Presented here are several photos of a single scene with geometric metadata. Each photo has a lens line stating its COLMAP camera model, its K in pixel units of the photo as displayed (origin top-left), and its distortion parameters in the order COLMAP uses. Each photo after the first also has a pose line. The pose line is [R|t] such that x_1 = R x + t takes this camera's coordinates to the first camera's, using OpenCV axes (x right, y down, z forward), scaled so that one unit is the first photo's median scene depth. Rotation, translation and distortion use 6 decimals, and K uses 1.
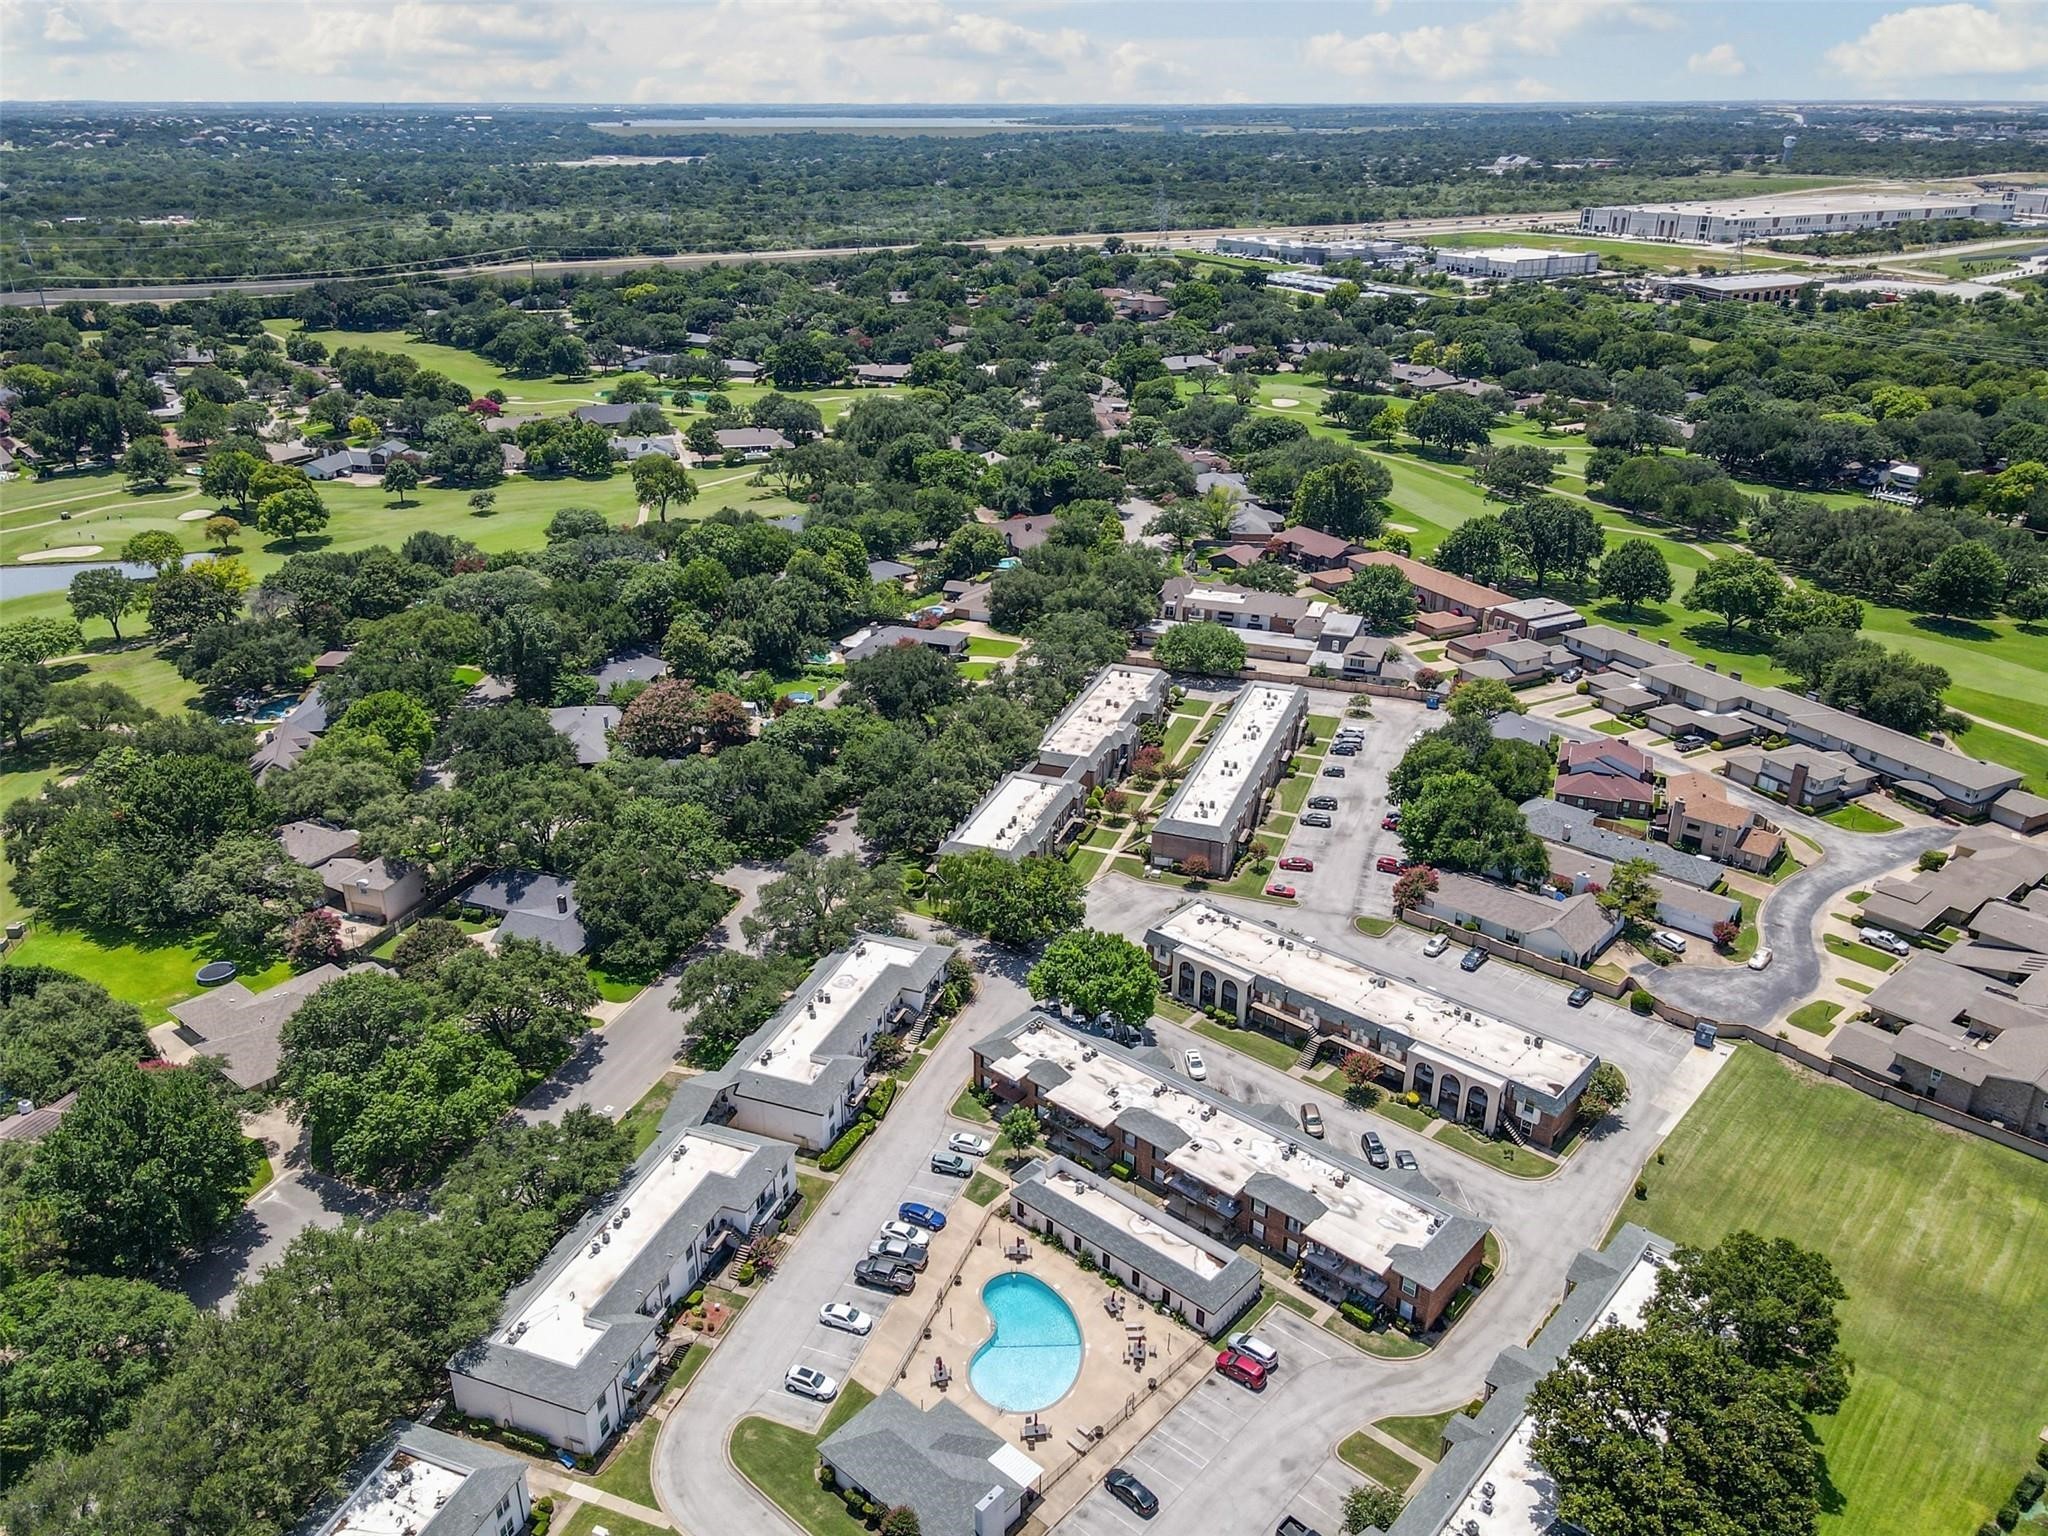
lens RADIAL K [[1450.4, 0, 982.8], [0, 1450.4, 766.5], [0, 0, 1]] dist [0.008120, 0.007705]
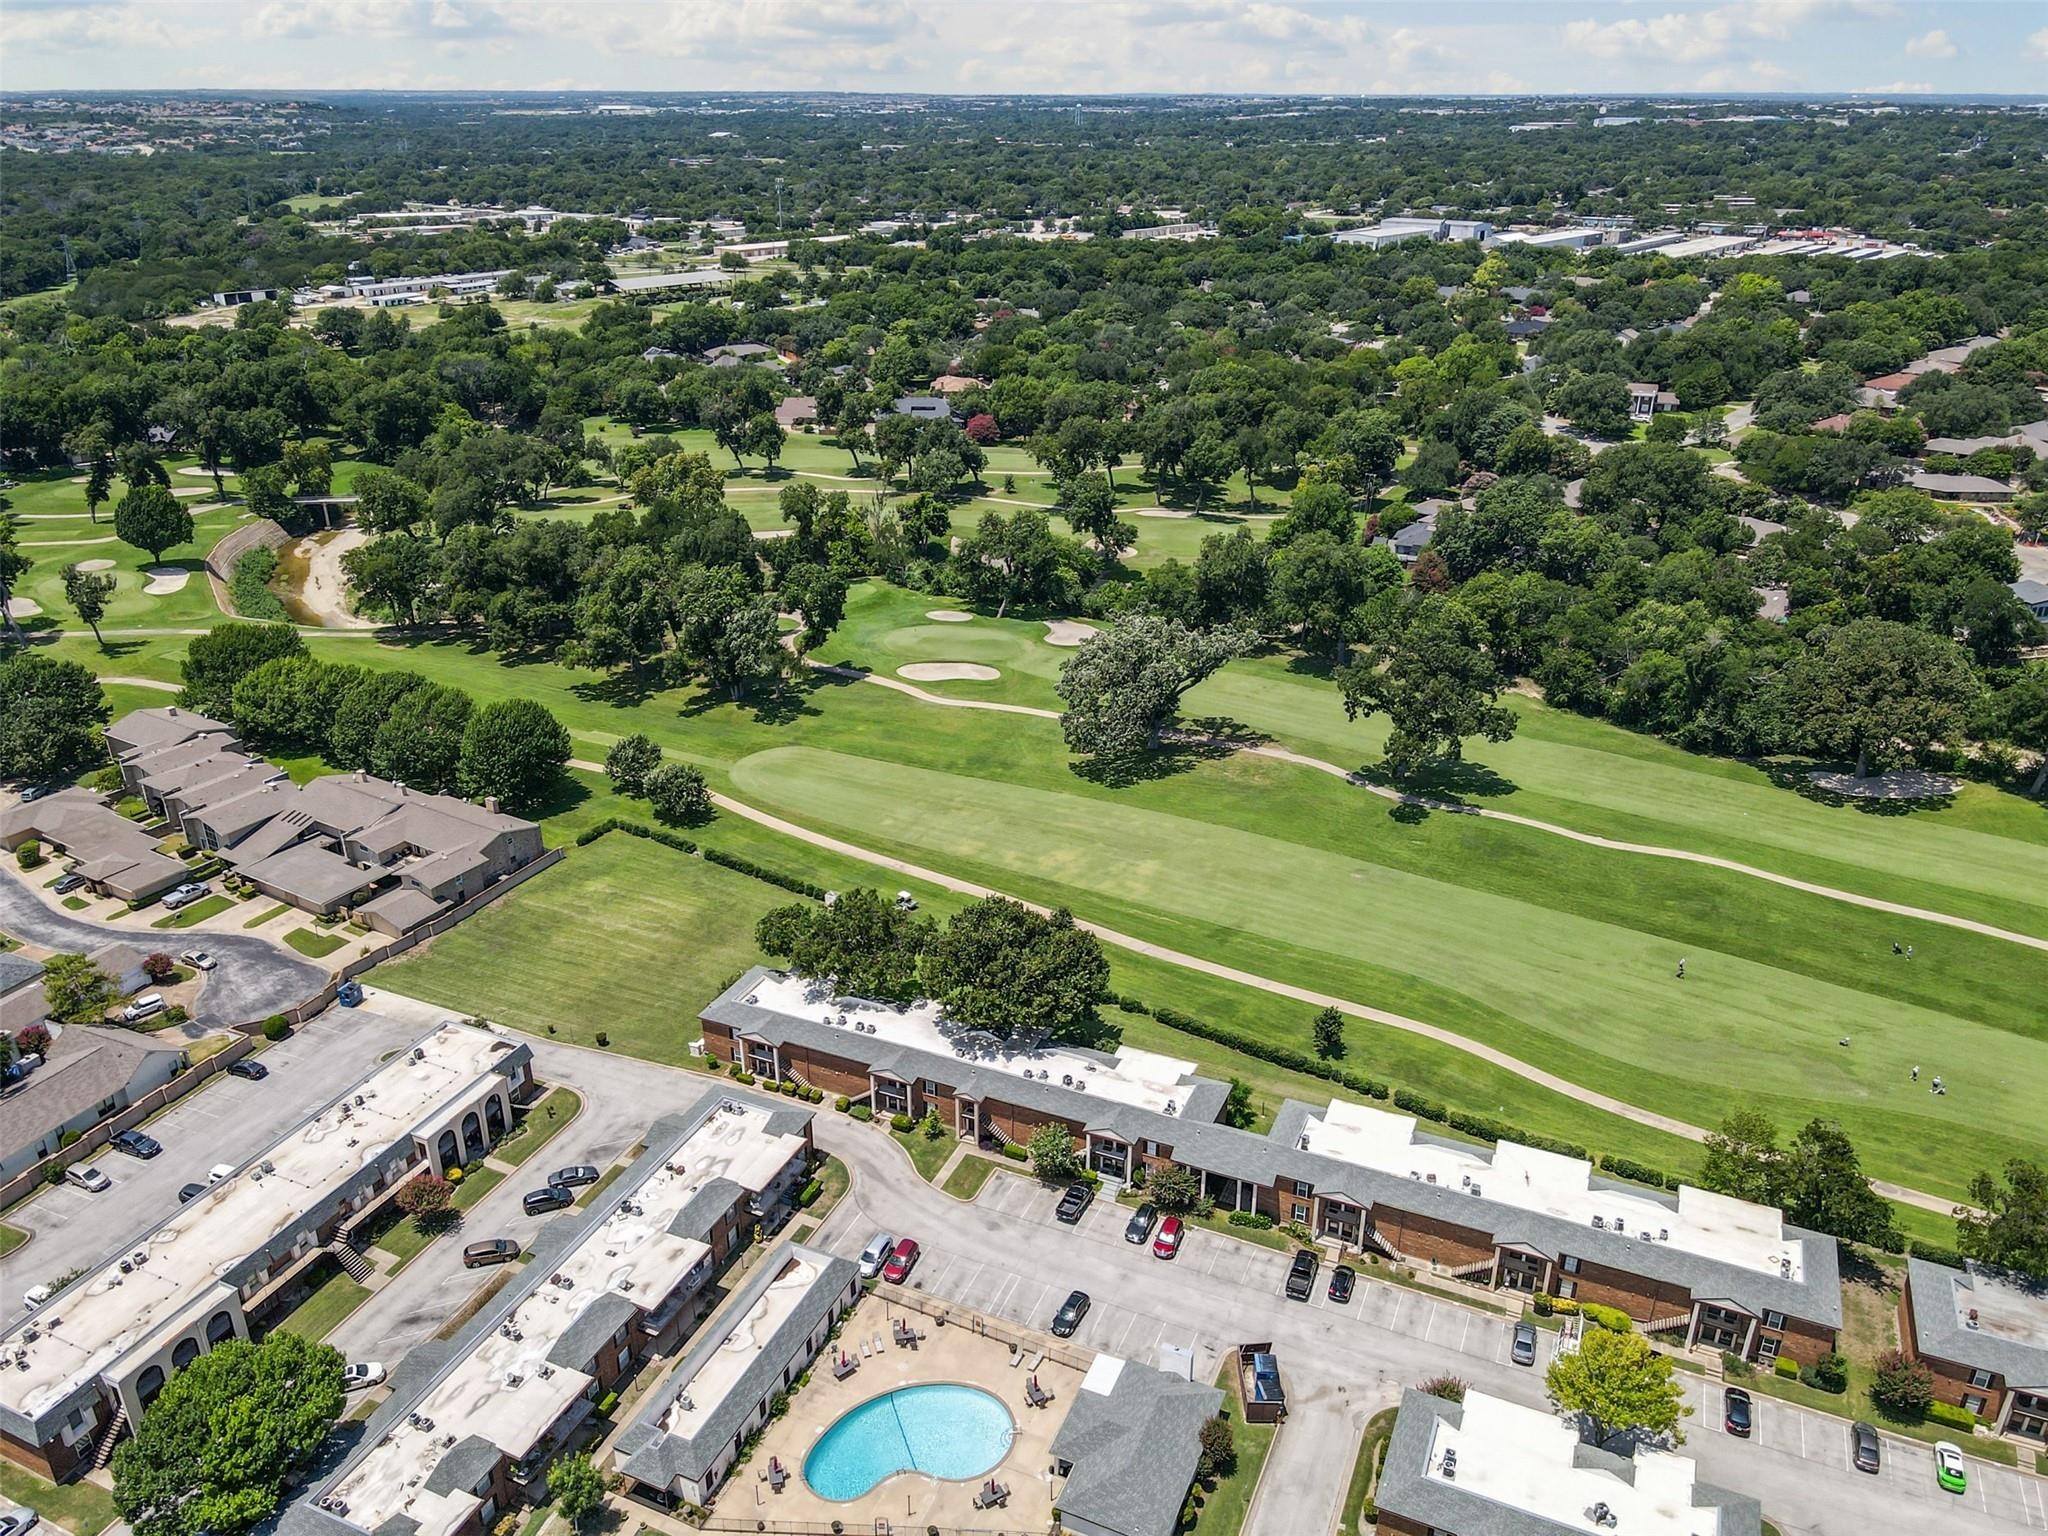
lens RADIAL K [[1443.6, 0, 1024.0], [0, 1443.6, 768.0], [0, 0, 1]] dist [0.007674, -0.001394]
pose [[-0.294925, -0.401899, 0.866889, -0.103281], [0.396179, 0.774153, 0.493690, -0.057232], [-0.869518, 0.489044, -0.069093, 0.140534]]
